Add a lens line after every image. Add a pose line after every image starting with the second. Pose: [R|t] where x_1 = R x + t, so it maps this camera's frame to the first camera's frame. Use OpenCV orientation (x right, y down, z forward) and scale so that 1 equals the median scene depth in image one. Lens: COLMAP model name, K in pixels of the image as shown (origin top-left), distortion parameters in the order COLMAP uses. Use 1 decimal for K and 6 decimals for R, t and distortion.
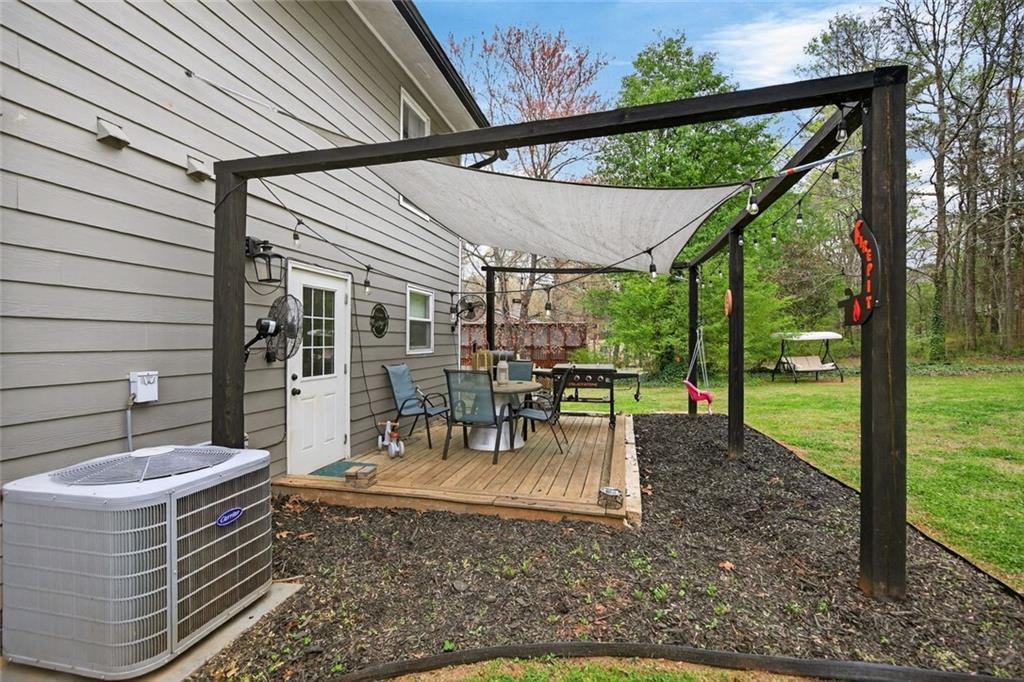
lens RADIAL K [[465.8, 0, 510.8], [0, 465.8, 341.8], [0, 0, 1]] dist [0.003147, 0.000742]
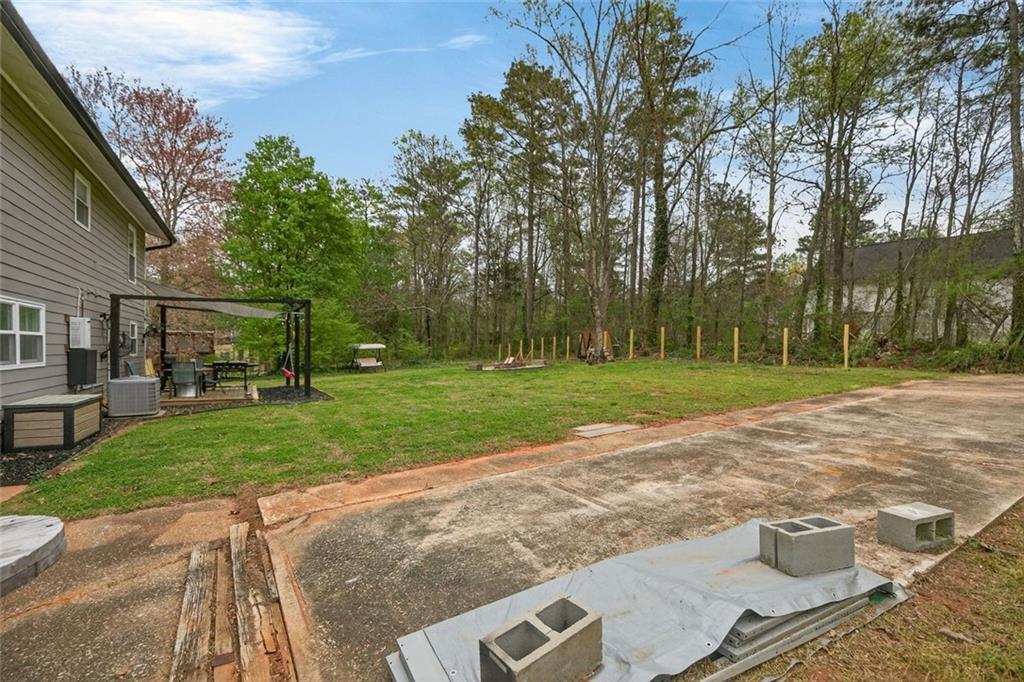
lens RADIAL K [[465.8, 0, 506.1], [0, 465.8, 366.7], [0, 0, 1]] dist [0.003147, 0.000742]
pose [[0.736679, -0.017049, 0.676027, -0.382750], [-0.010490, 0.999274, 0.036632, -0.015984], [-0.676161, -0.034077, 0.735966, -1.521683]]
